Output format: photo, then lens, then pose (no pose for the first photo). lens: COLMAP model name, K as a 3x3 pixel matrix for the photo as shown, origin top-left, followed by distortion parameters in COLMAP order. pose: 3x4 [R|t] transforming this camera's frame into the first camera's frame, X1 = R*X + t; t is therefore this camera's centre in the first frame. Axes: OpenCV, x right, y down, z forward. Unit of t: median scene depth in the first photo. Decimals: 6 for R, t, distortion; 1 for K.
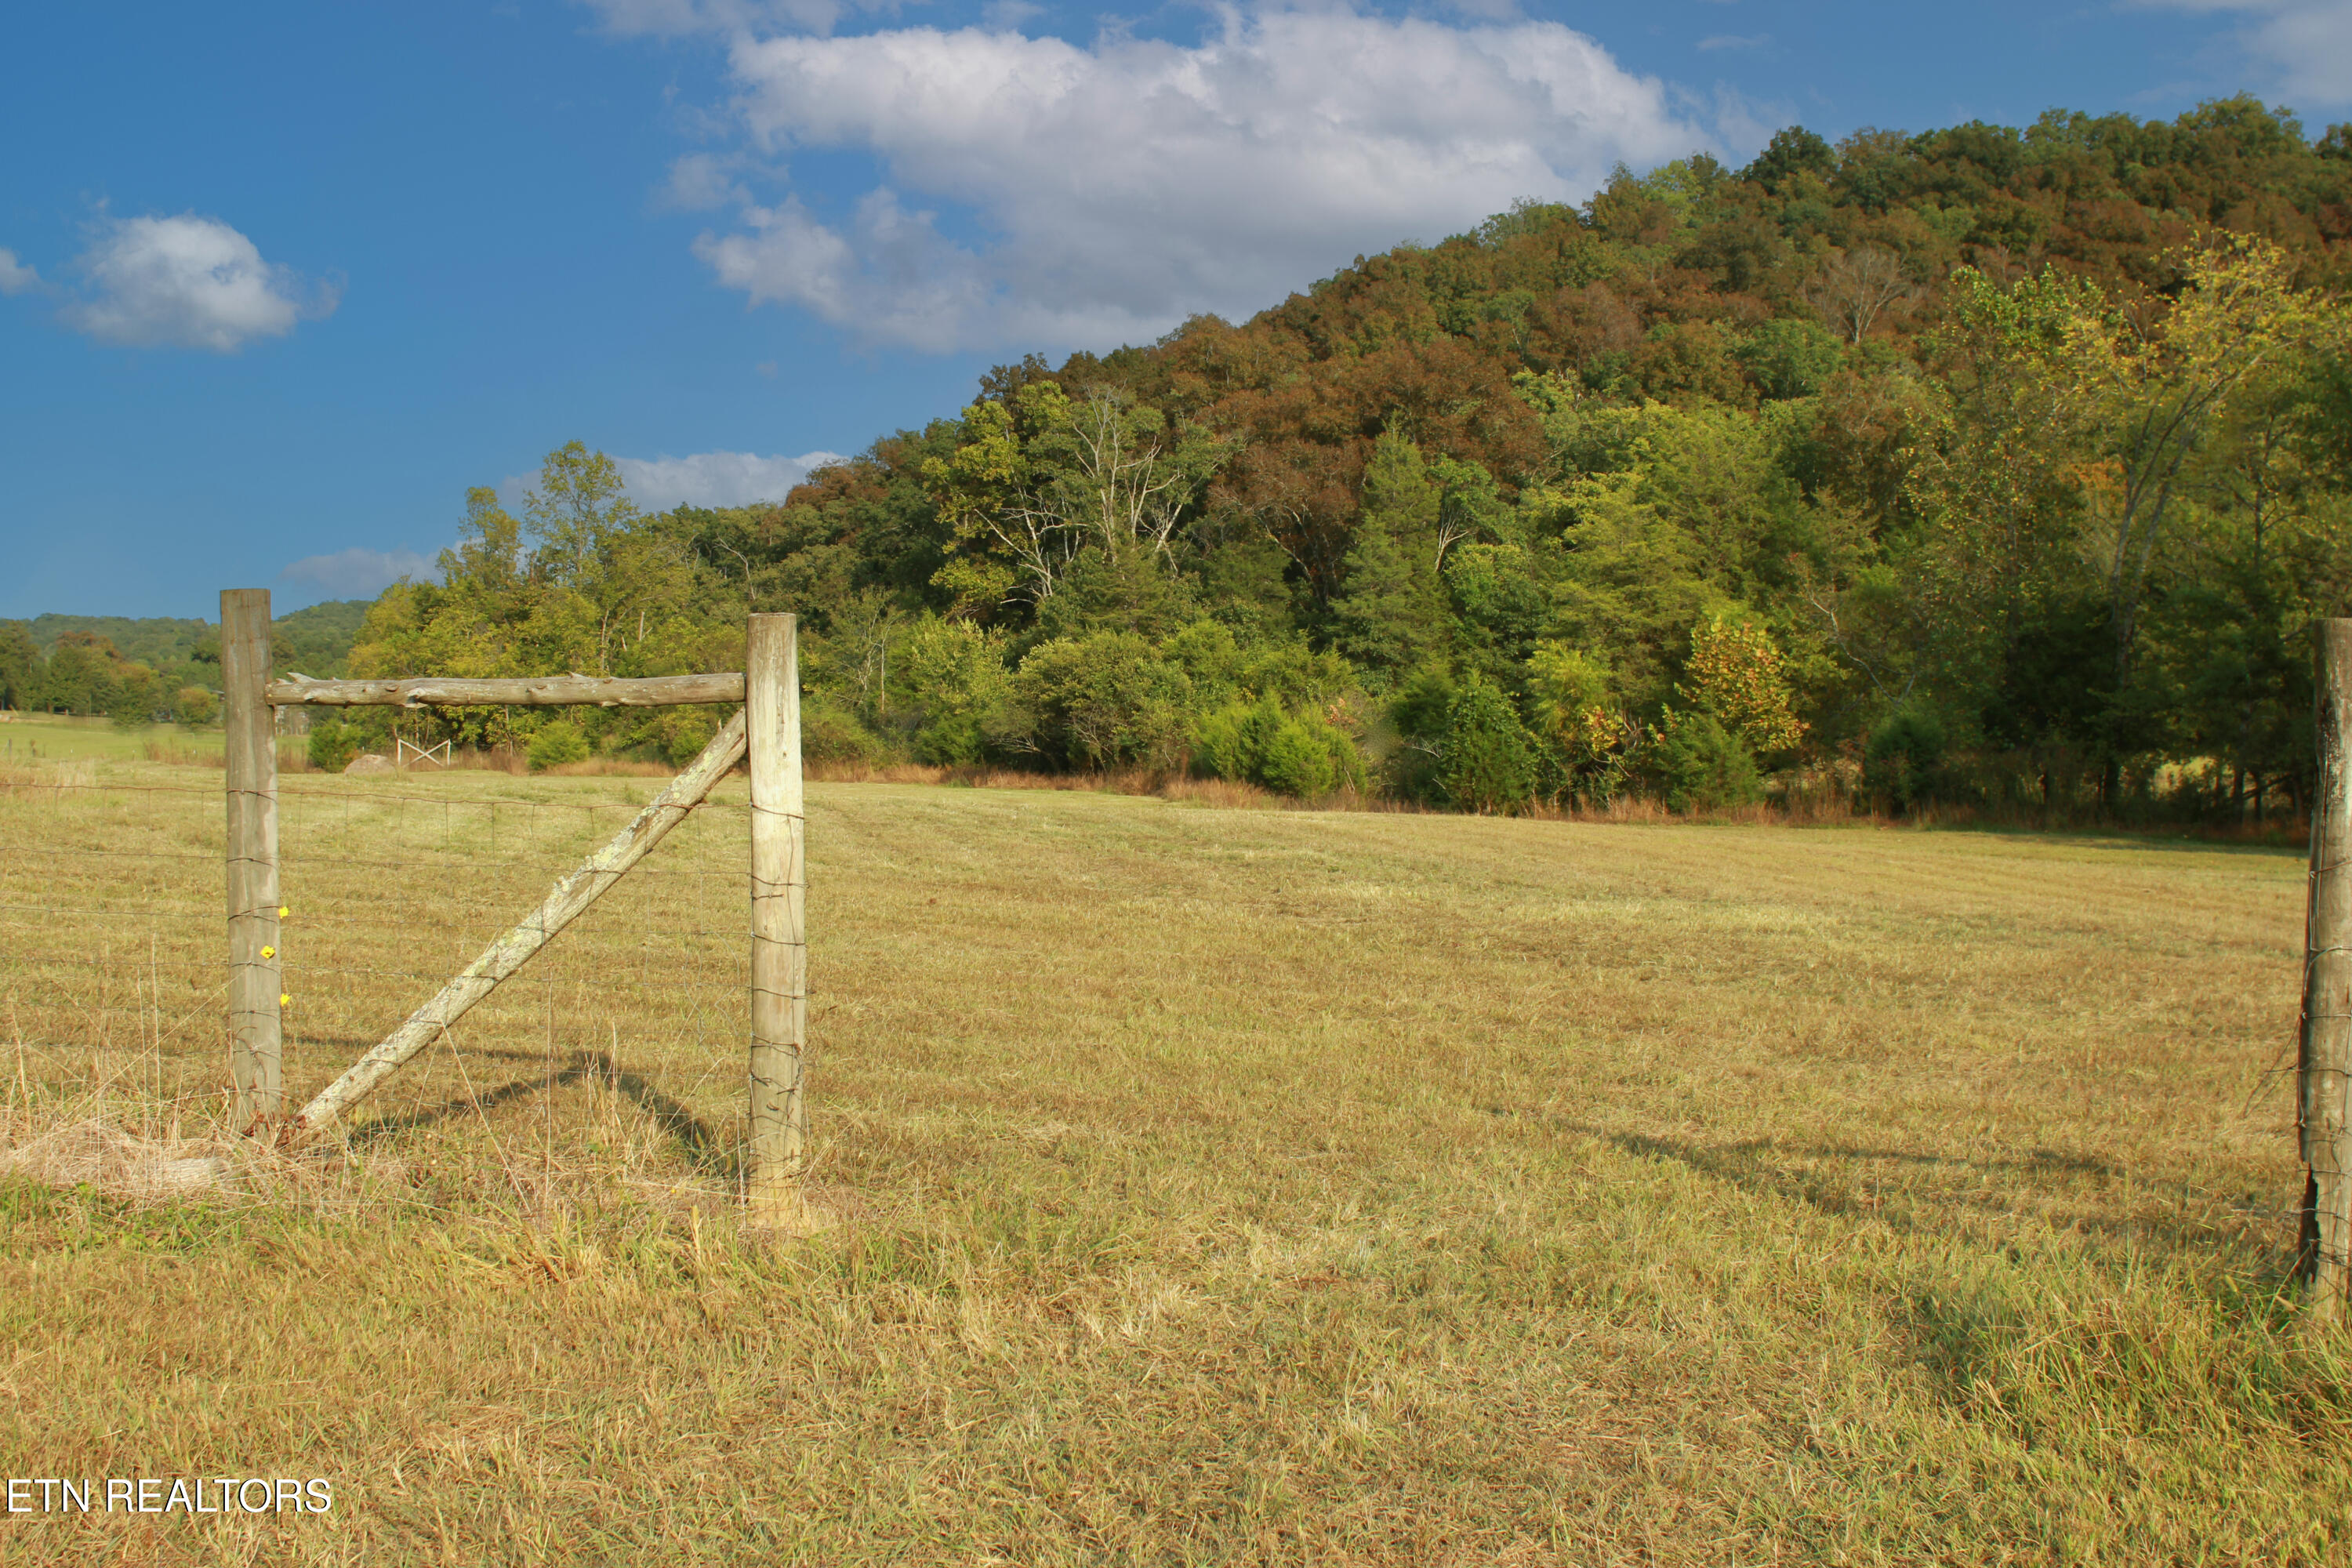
lens RADIAL K [[2564.2, 0, 1176.0], [0, 2564.2, 784.0], [0, 0, 1]] dist [-0.067779, 0.031068]
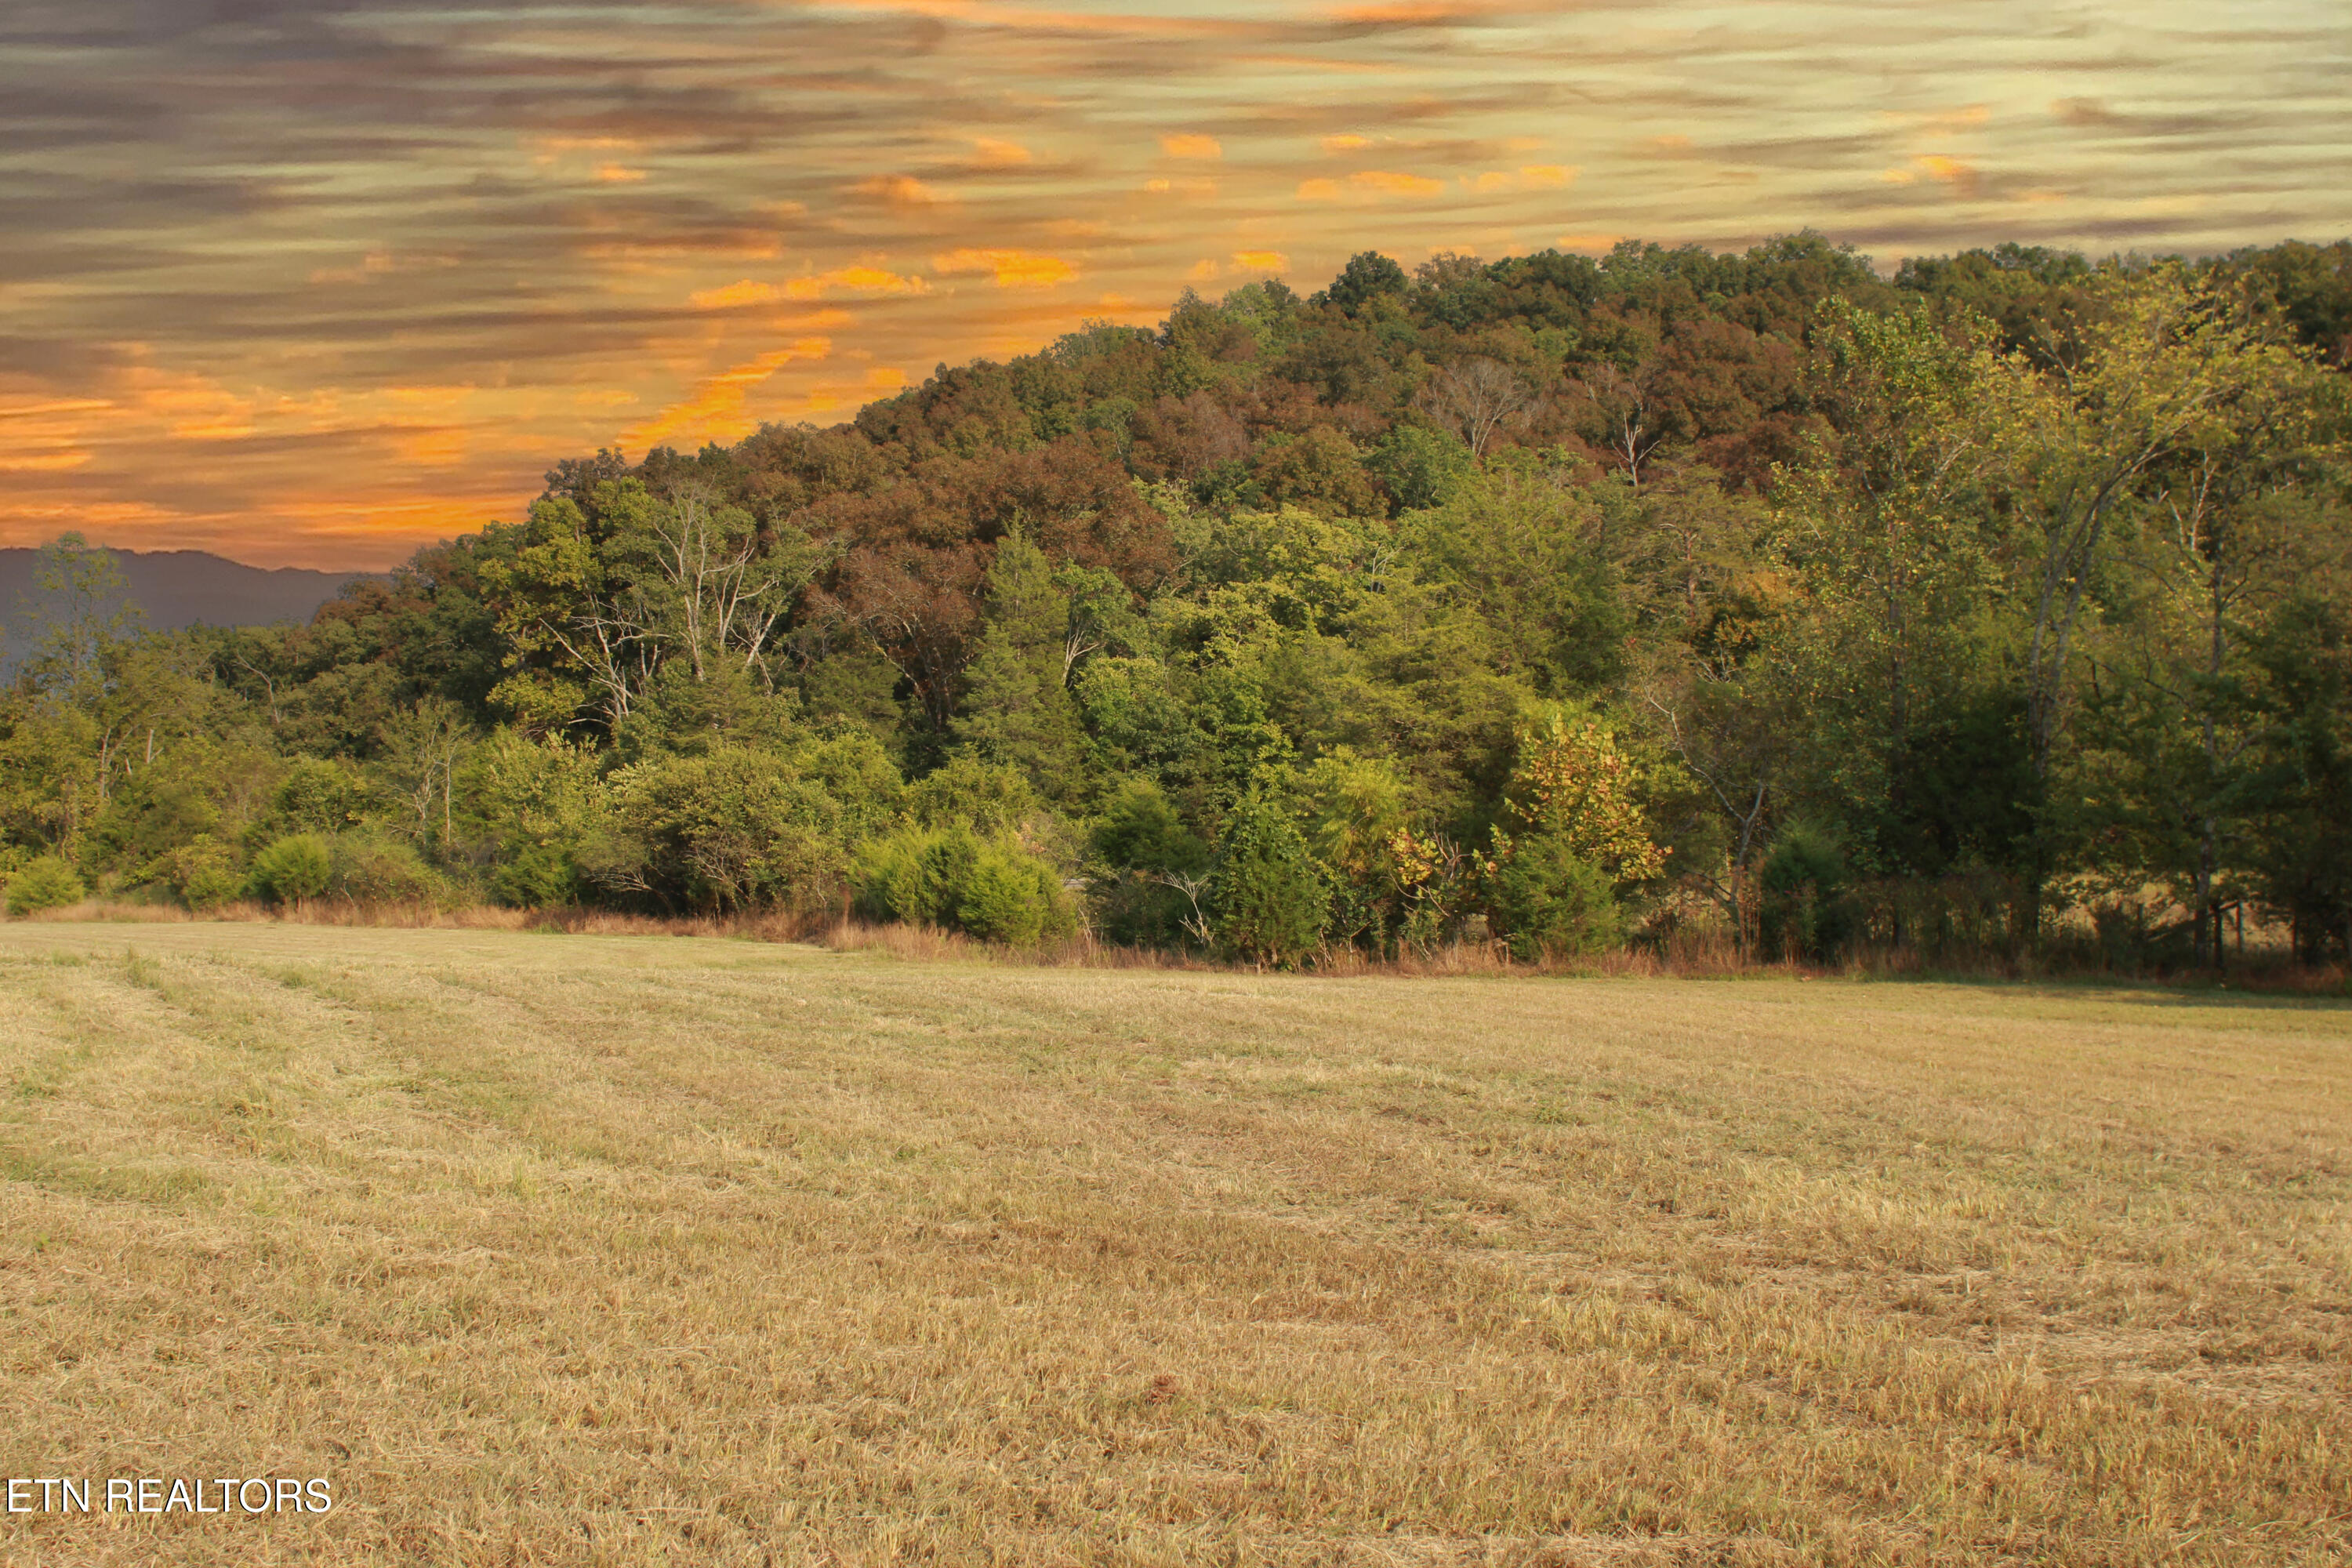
lens RADIAL K [[2564.2, 0, 1176.0], [0, 2564.2, 784.0], [0, 0, 1]] dist [-0.067779, 0.031068]
pose [[0.984005, -0.001156, 0.178134, -0.021640], [0.010437, 0.998635, -0.051173, -0.001743], [-0.177832, 0.052214, 0.982675, 0.100607]]
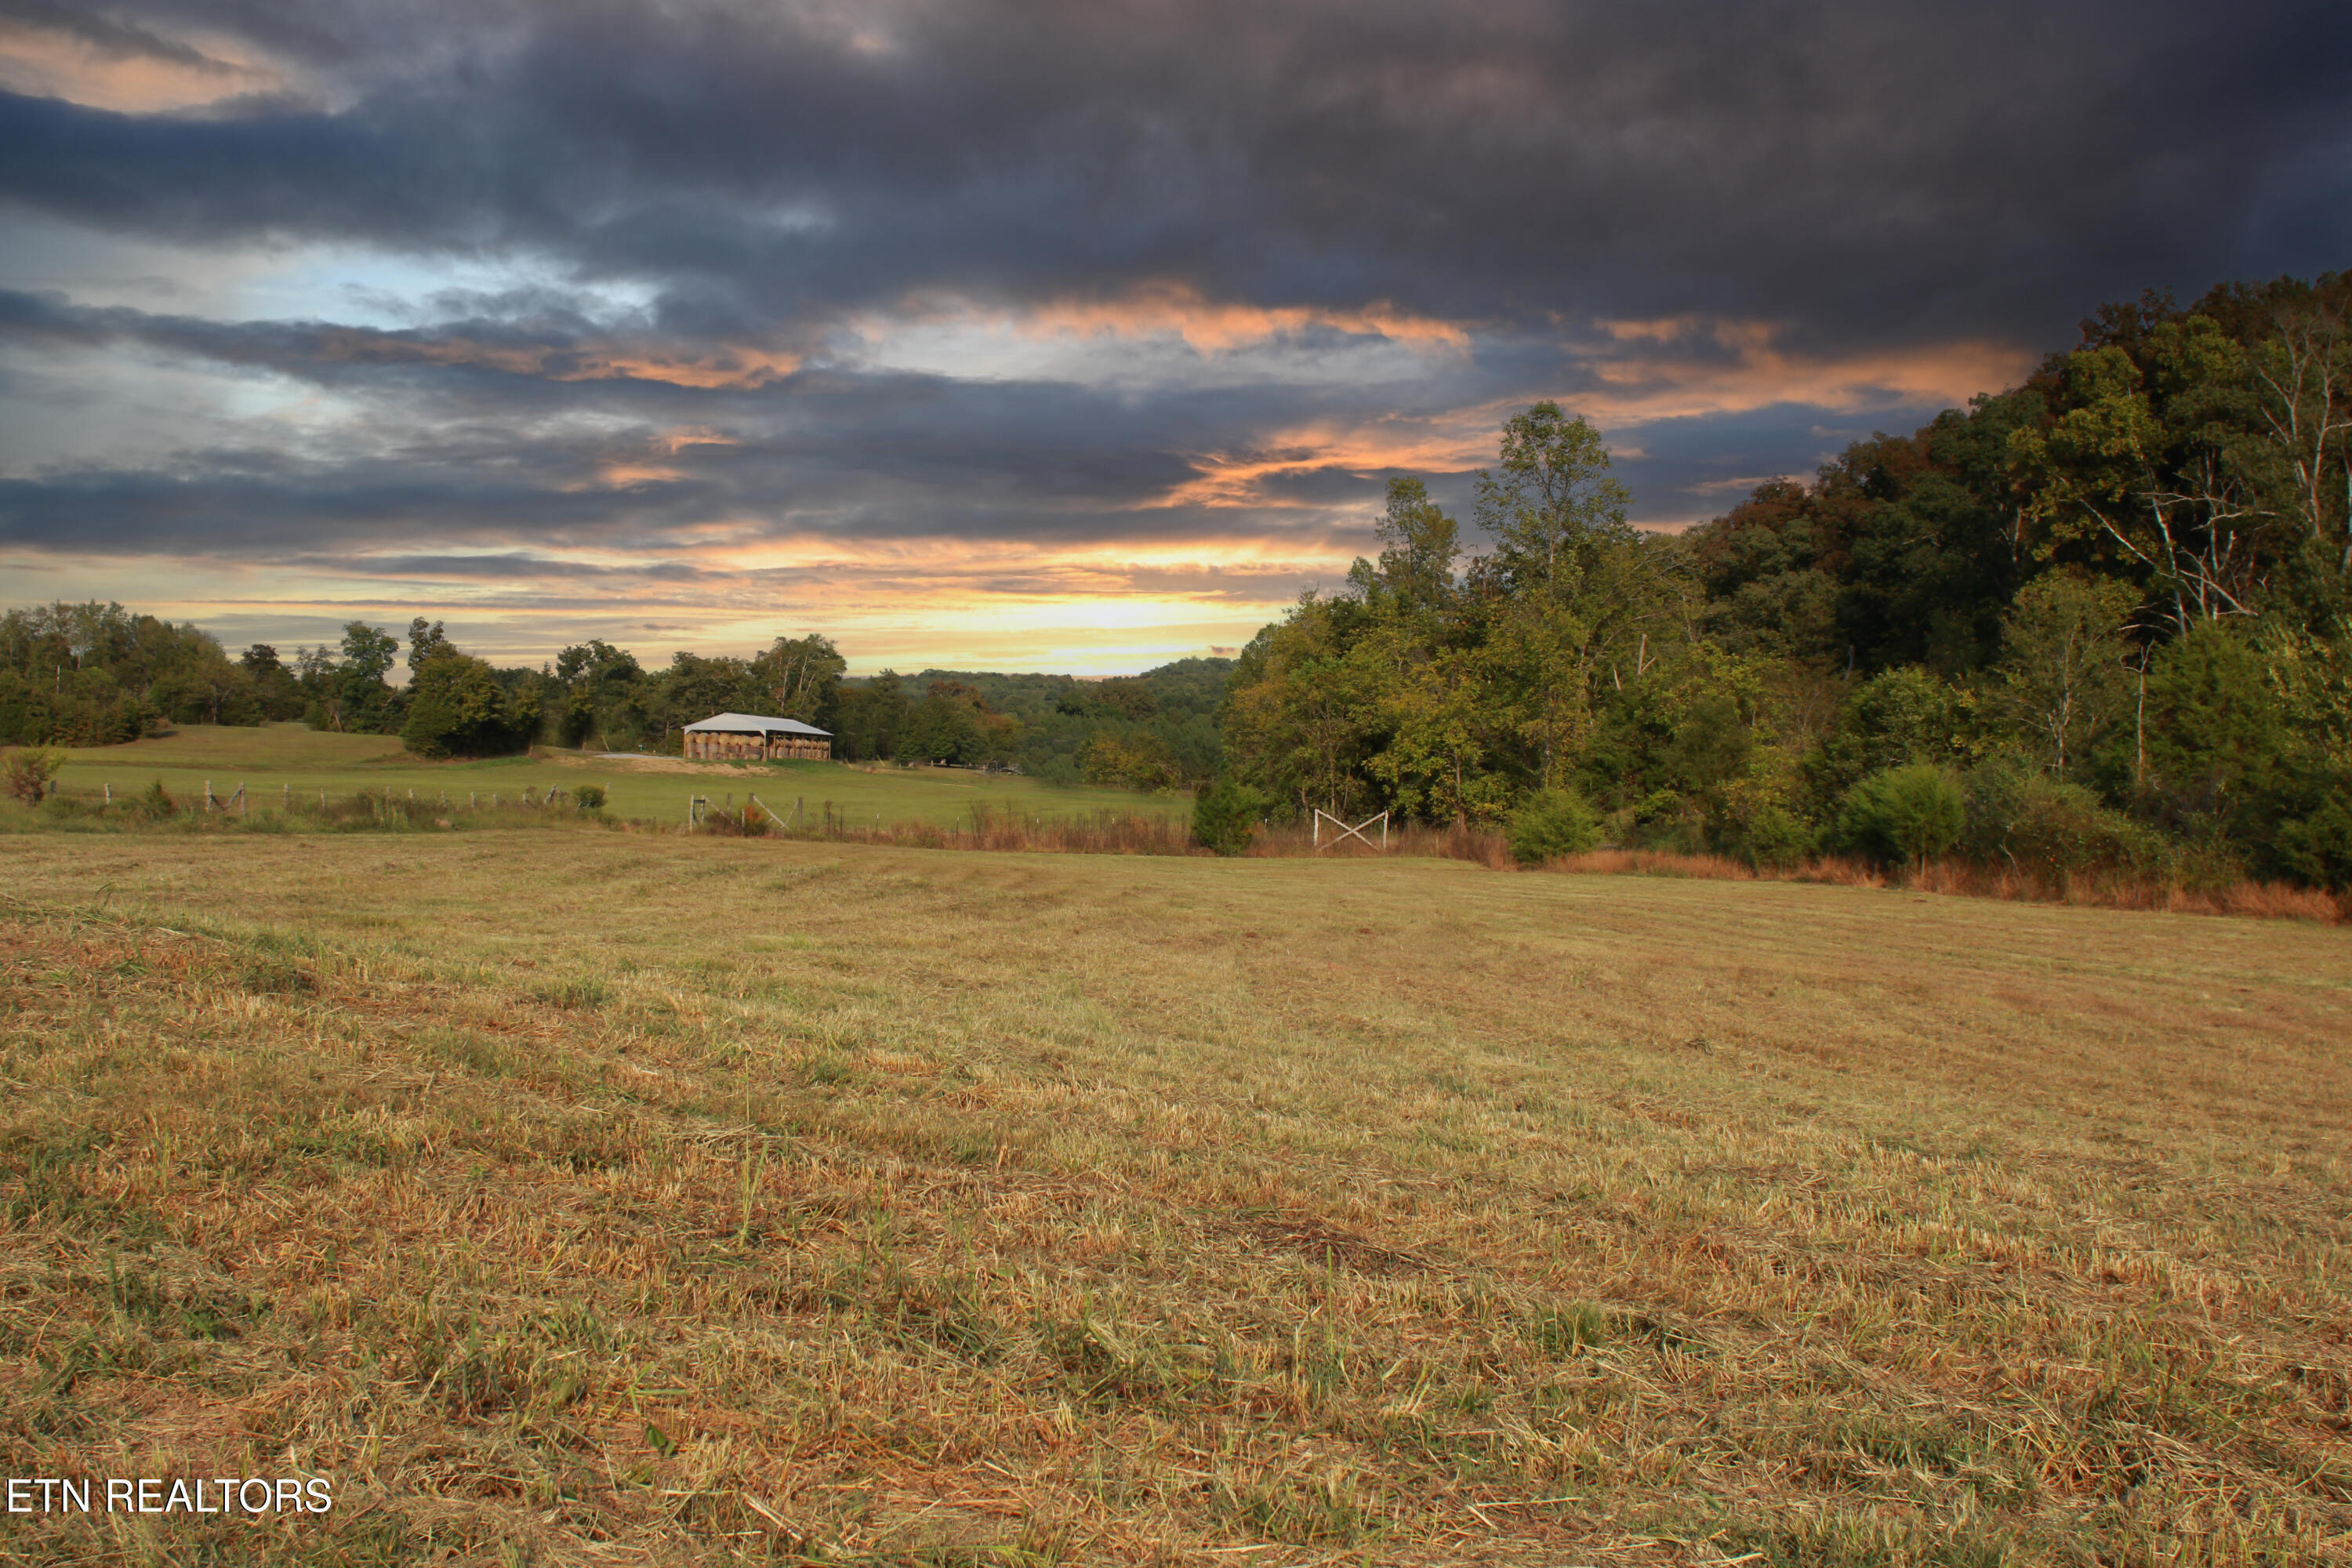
lens RADIAL K [[2564.2, 0, 1176.0], [0, 2564.2, 784.0], [0, 0, 1]] dist [-0.067779, 0.031068]
pose [[0.947854, 0.016944, -0.318254, -0.106623], [-0.024626, 0.999494, -0.020130, -0.008420], [0.317752, 0.026918, 0.947792, 0.291024]]
